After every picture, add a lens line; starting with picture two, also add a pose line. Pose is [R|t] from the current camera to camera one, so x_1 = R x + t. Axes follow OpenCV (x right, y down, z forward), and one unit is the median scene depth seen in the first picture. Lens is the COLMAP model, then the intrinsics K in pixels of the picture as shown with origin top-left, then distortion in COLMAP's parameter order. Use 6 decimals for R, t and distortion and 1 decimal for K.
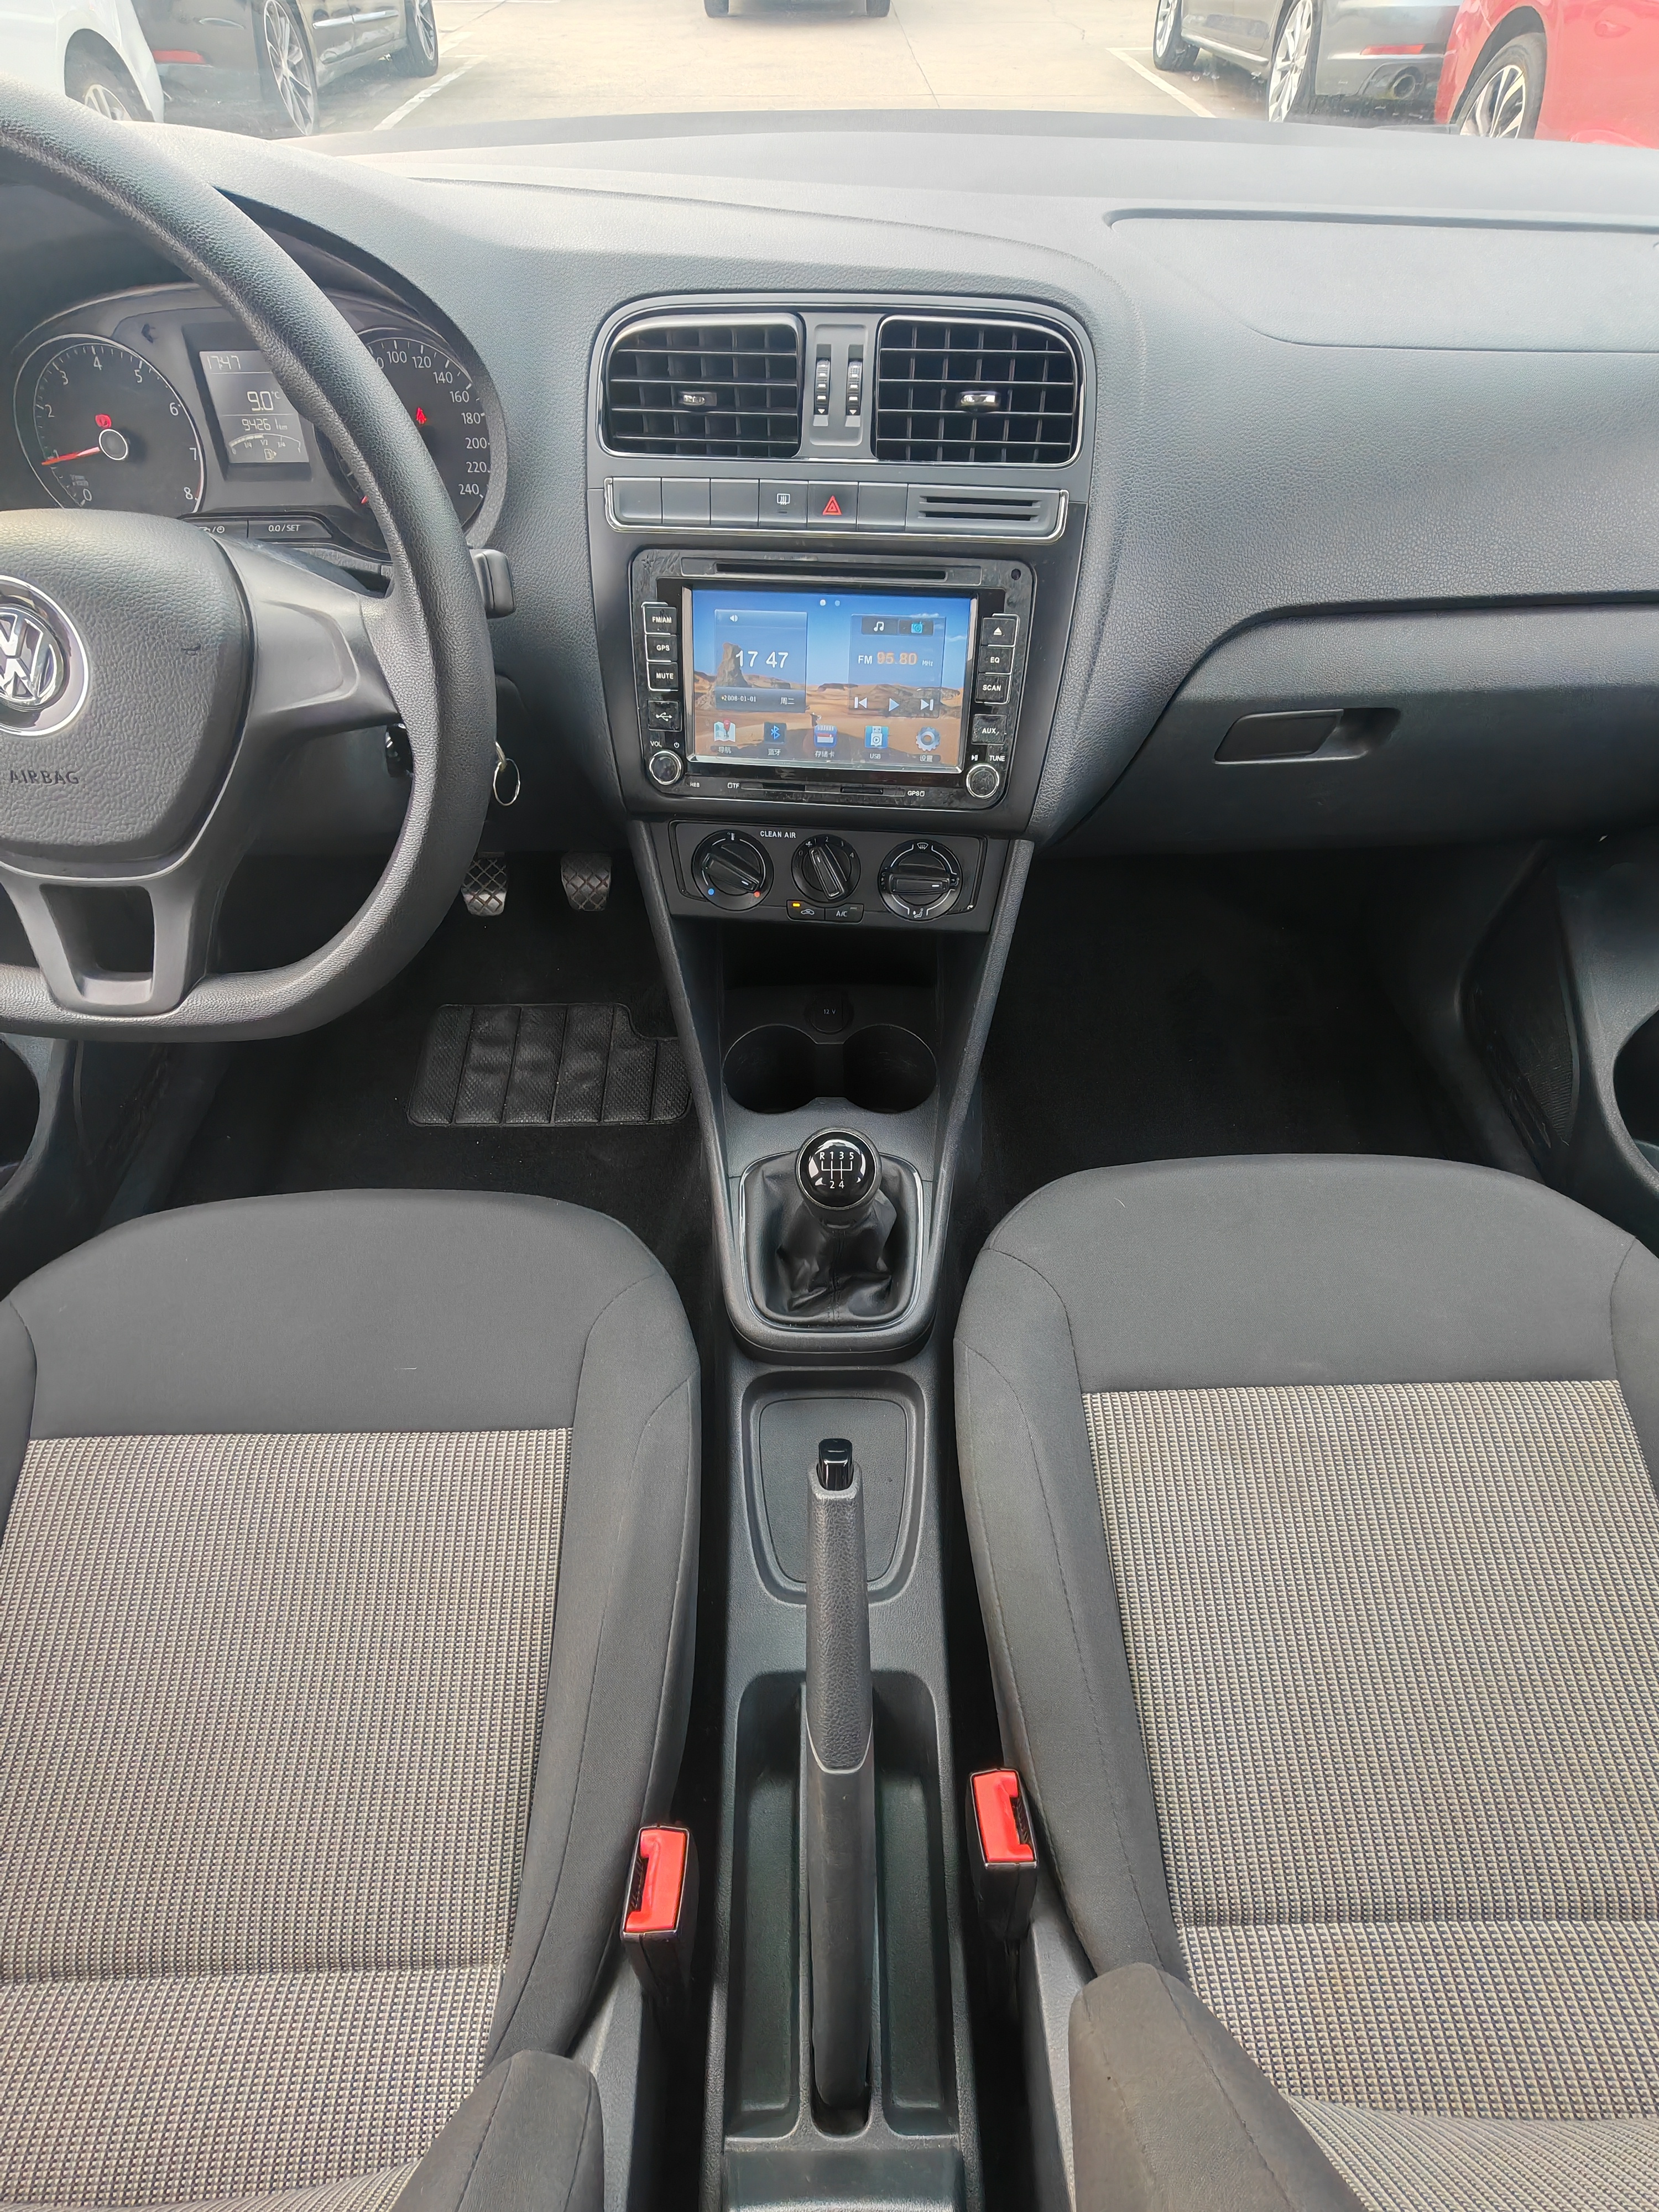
lens RADIAL K [[1003.9, 0, 829.5], [0, 1003.9, 1106.0], [0, 0, 1]] dist [-0.001677, -0.000625]
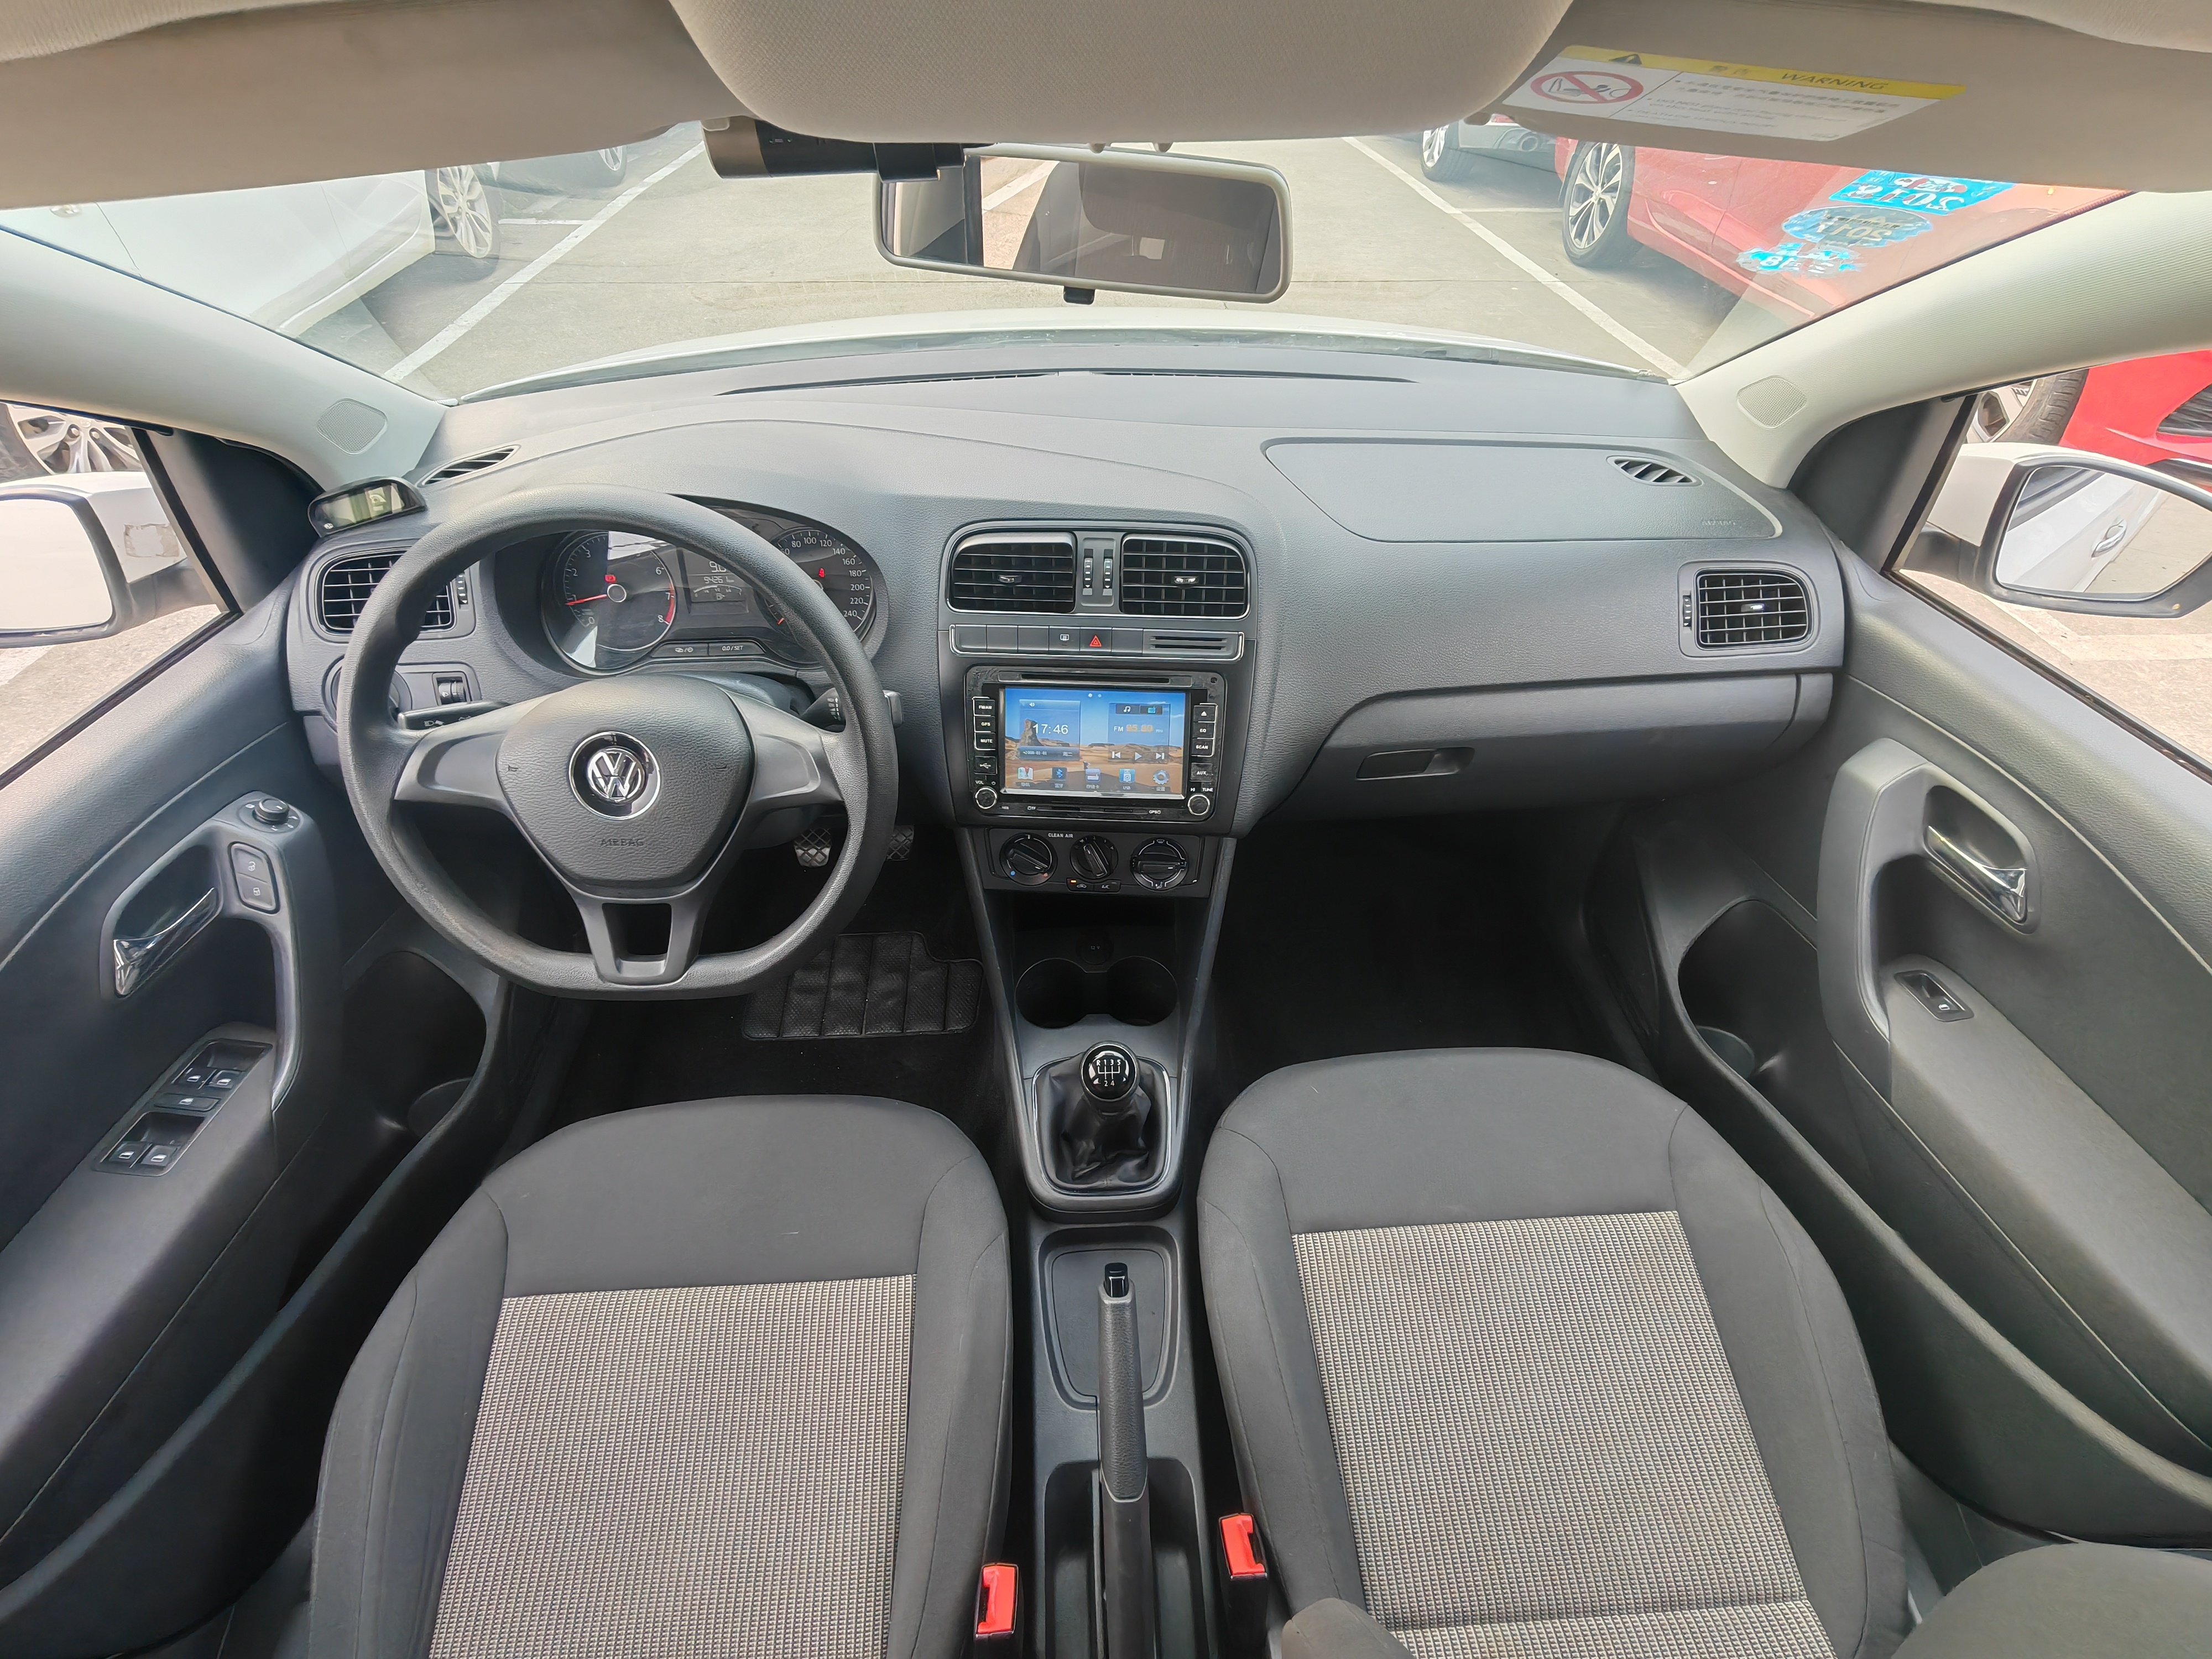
lens RADIAL K [[1005.4, 0, 1106.0], [0, 1005.4, 829.5], [0, 0, 1]] dist [-0.002749, -0.000559]
pose [[0.999174, -0.021766, 0.034329, -0.038891], [0.026980, 0.986814, -0.159595, -0.050333], [-0.030402, 0.160389, 0.986586, -0.474750]]
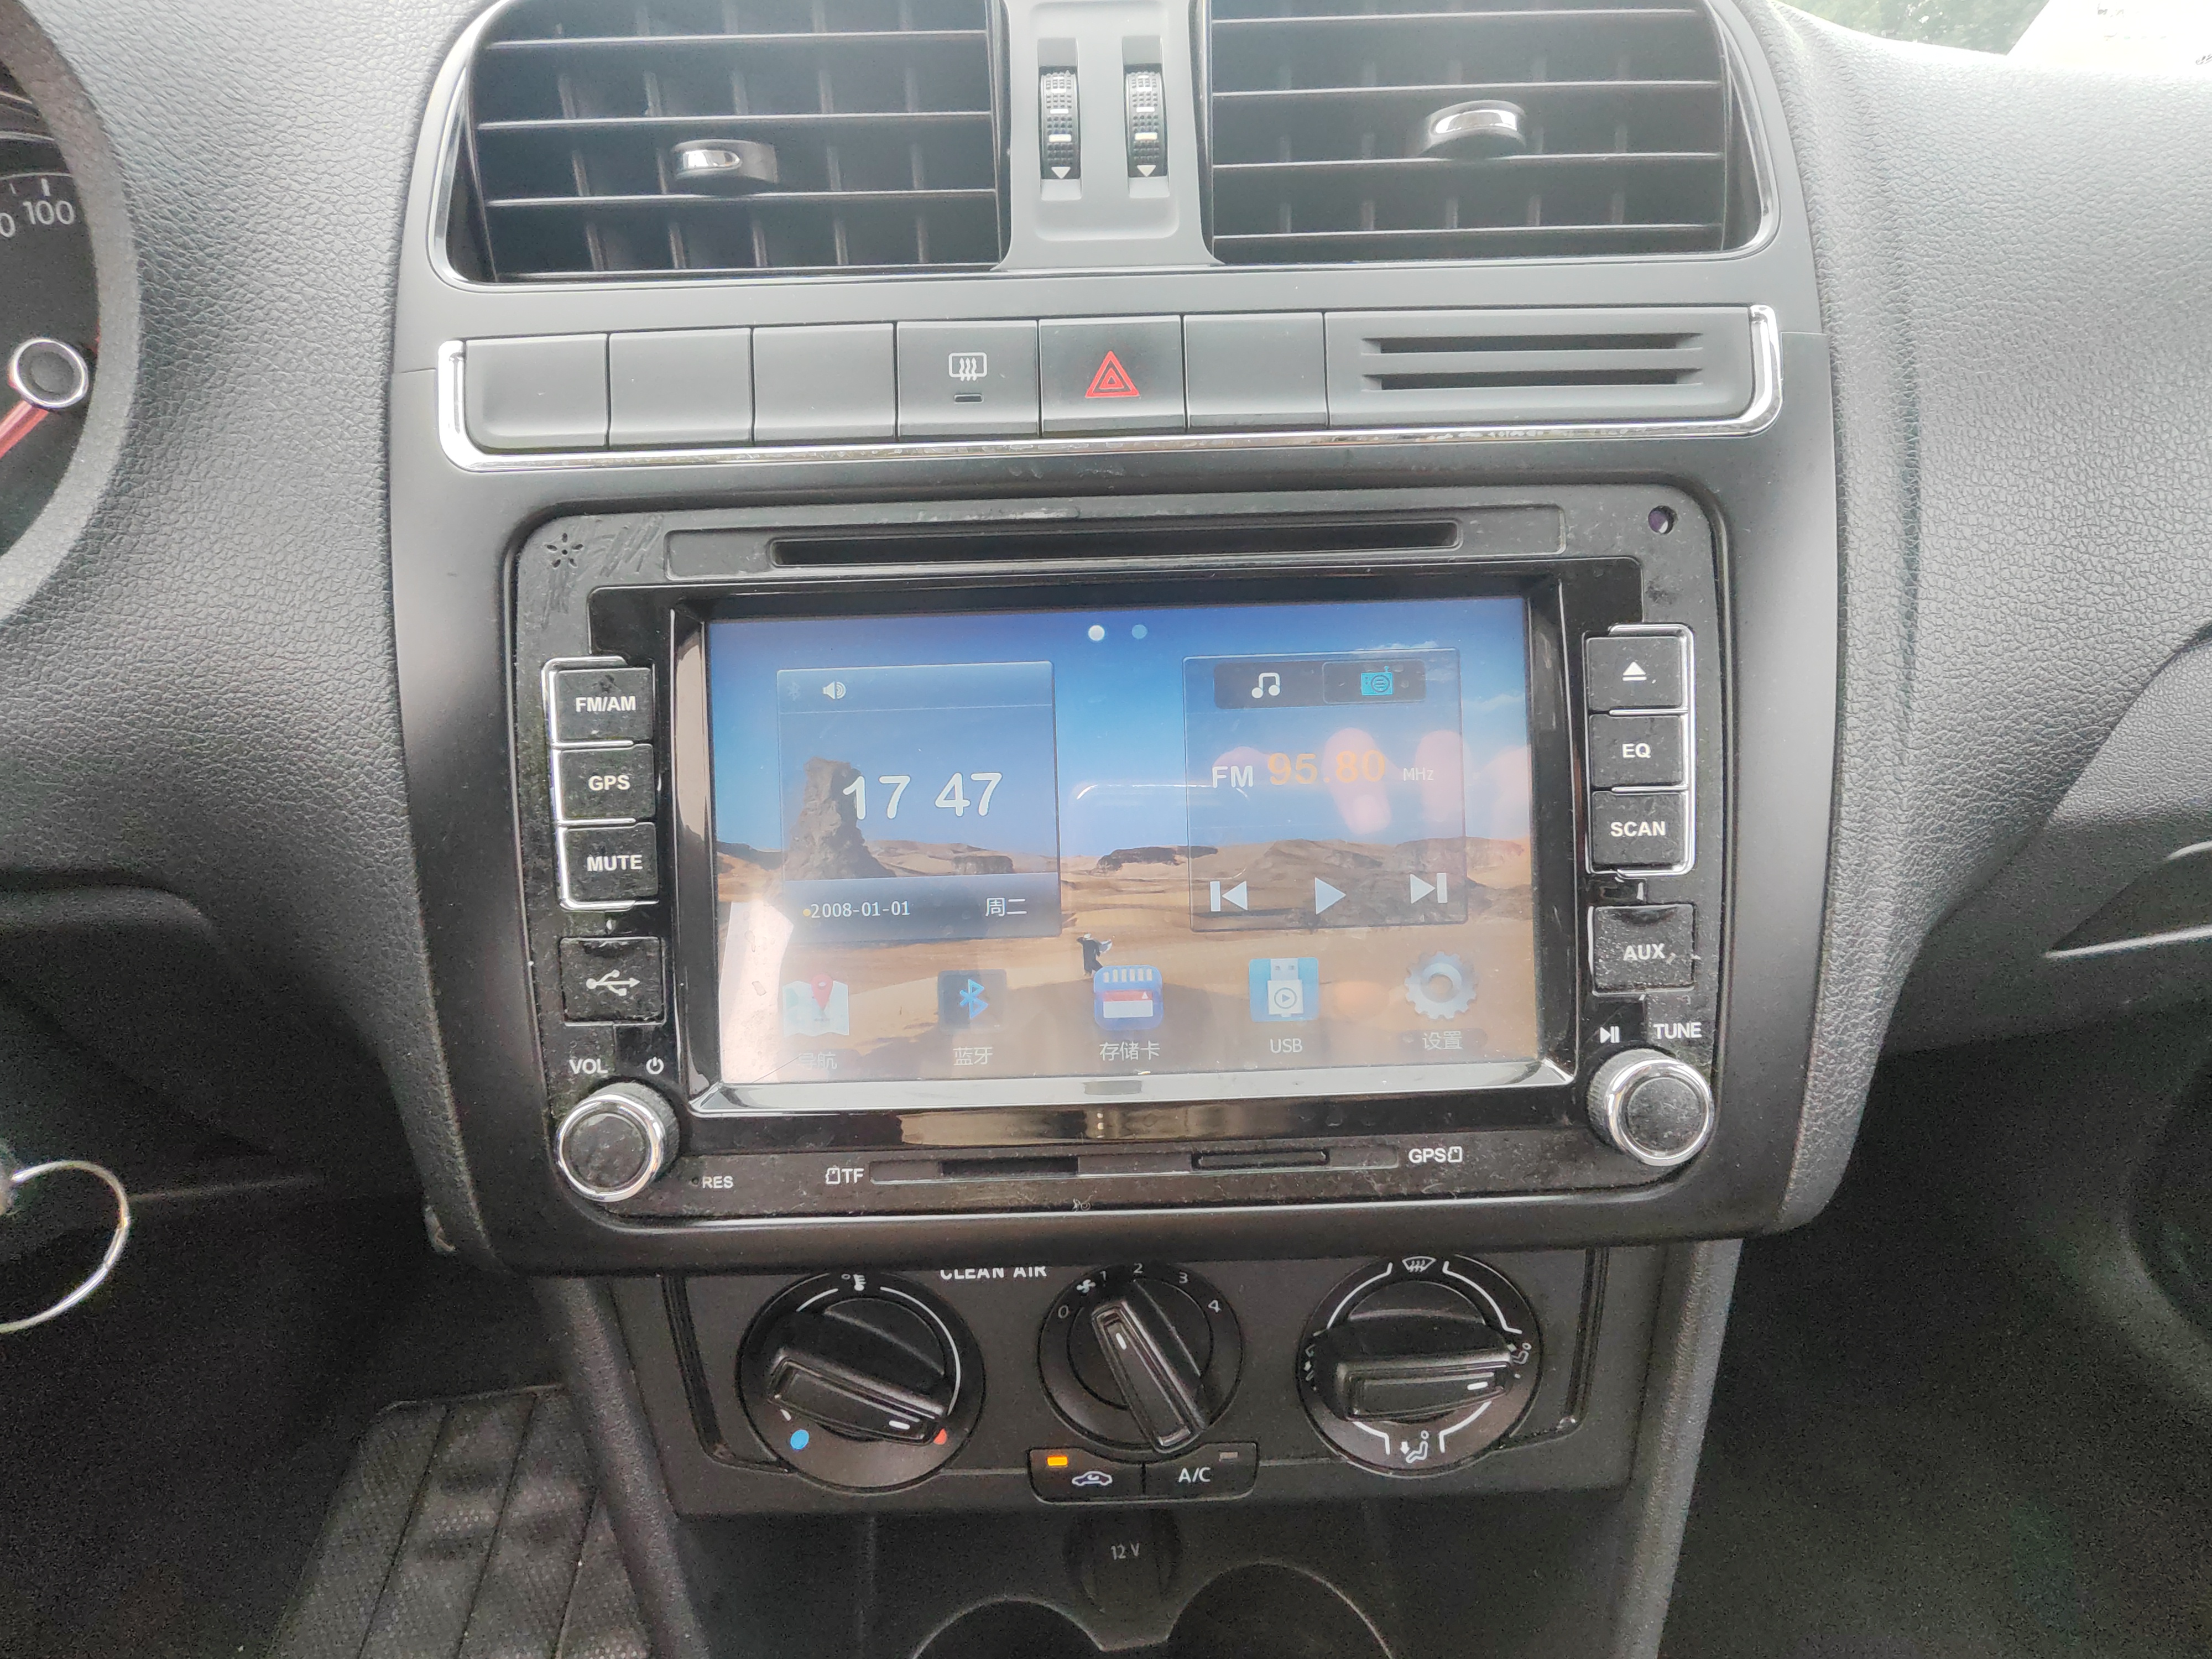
lens RADIAL K [[1003.9, 0, 1101.8], [0, 1003.9, 823.8], [0, 0, 1]] dist [-0.001677, -0.000625]
pose [[0.993681, -0.066766, 0.090229, -0.038938], [0.096672, 0.917550, -0.385689, -0.301472], [-0.057038, 0.391975, 0.918206, 0.691888]]
